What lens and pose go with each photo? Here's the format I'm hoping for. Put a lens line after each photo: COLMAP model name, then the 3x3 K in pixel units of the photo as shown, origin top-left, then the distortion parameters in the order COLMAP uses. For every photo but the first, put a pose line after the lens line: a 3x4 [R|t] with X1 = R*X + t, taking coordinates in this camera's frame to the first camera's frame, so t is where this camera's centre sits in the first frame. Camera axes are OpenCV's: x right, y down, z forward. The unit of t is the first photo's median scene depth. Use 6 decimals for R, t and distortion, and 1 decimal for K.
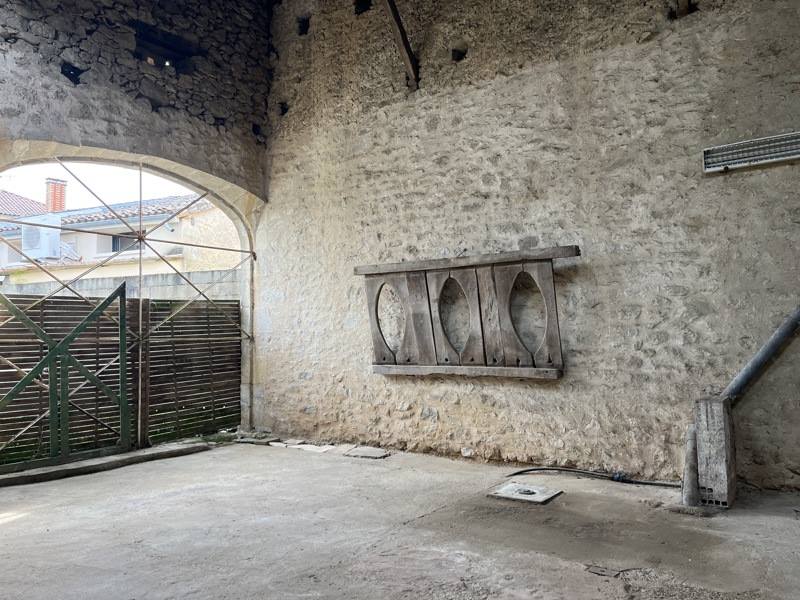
lens RADIAL K [[610.2, 0, 400.3], [0, 610.2, 299.1], [0, 0, 1]] dist [-0.012370, -0.014217]
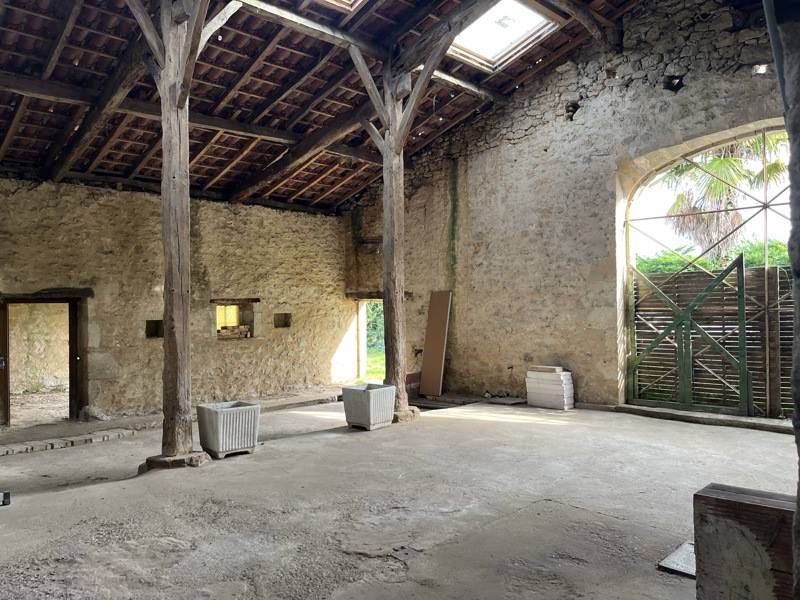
lens RADIAL K [[610.2, 0, 400.3], [0, 610.2, 301.7], [0, 0, 1]] dist [-0.012370, -0.014217]
pose [[-0.158408, 0.014566, -0.987266, 0.715111], [0.075754, 0.997123, 0.002556, 0.007690], [0.984463, -0.074384, -0.159056, 0.631276]]
